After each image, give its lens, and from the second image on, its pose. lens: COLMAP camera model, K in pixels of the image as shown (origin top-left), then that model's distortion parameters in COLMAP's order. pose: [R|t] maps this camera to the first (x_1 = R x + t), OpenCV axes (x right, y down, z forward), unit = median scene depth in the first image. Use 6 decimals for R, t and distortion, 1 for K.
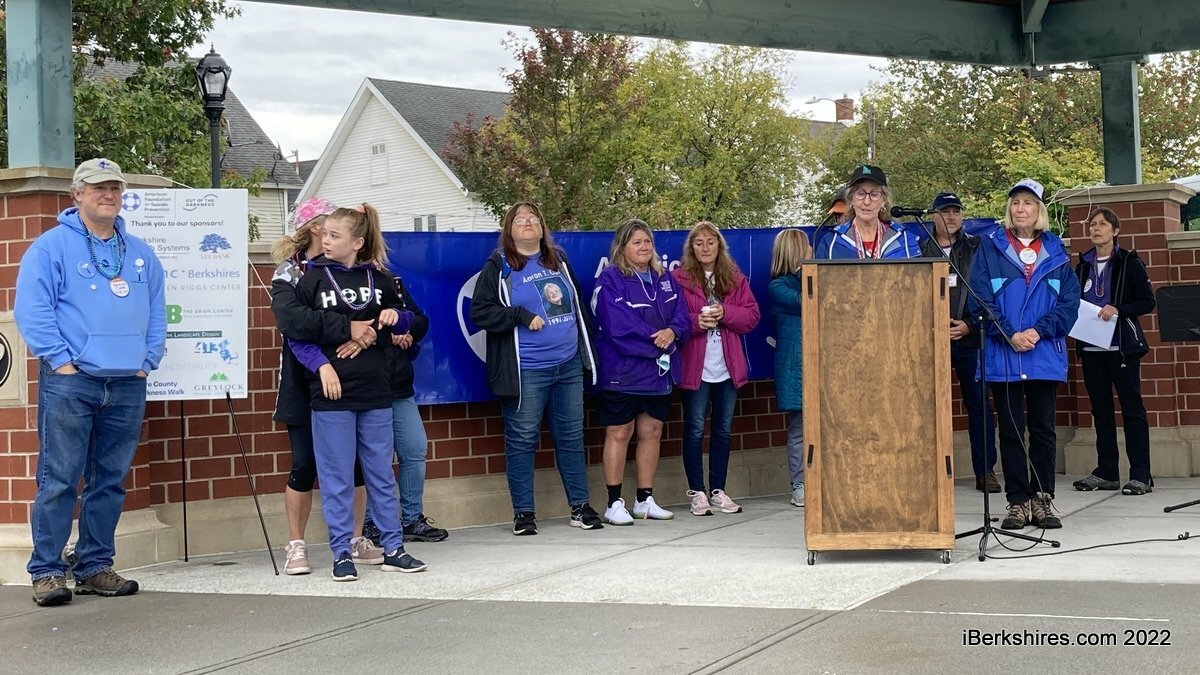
lens RADIAL K [[875.0, 0, 602.3], [0, 875.0, 337.6], [0, 0, 1]] dist [-0.006915, -0.000217]
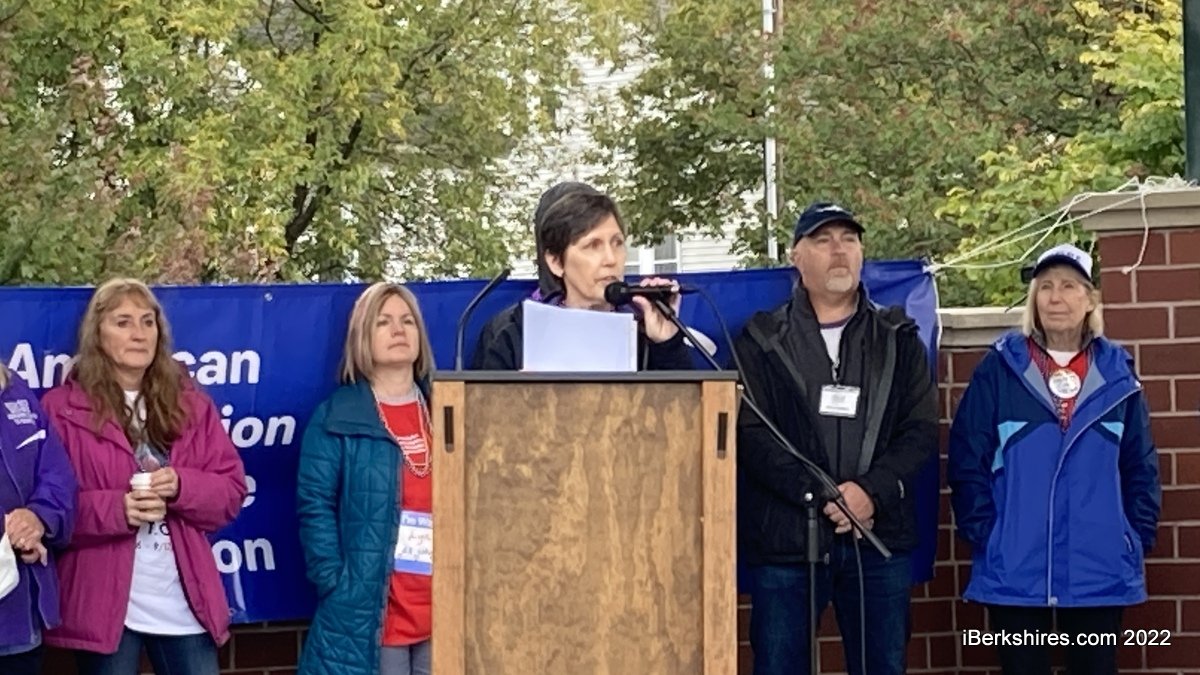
lens RADIAL K [[5229.7, 0, 599.5], [0, 5229.7, 338.0], [0, 0, 1]] dist [-0.245954, 0.000000]
pose [[0.995577, 0.016543, 0.092481, 0.052881], [-0.015470, 0.999805, -0.012312, -0.073271], [-0.092666, 0.010826, 0.995638, -1.874419]]
